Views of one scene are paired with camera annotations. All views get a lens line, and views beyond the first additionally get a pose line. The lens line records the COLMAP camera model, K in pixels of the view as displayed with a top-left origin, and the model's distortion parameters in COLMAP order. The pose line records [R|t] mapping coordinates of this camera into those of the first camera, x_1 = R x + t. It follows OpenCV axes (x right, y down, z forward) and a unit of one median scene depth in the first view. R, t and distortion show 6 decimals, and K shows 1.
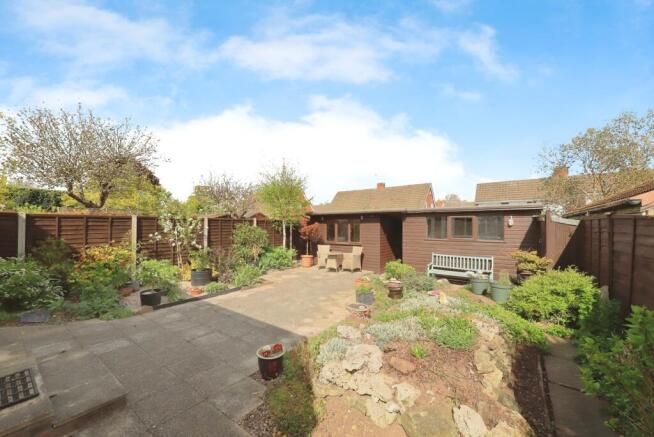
lens RADIAL K [[258.6, 0, 327.5], [0, 258.6, 222.9], [0, 0, 1]] dist [-0.000830, 0.000018]
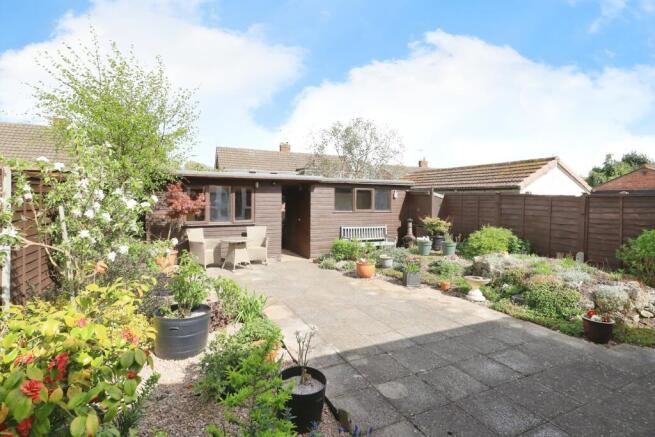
lens RADIAL K [[333.5, 0, 330.6], [0, 333.5, 199.5], [0, 0, 1]] dist [-0.000692, -0.000524]
pose [[0.457123, -0.002021, 0.889401, -0.791872], [-0.020203, 0.999716, 0.012656, 0.004528], [-0.889174, -0.023754, 0.456952, 0.554982]]
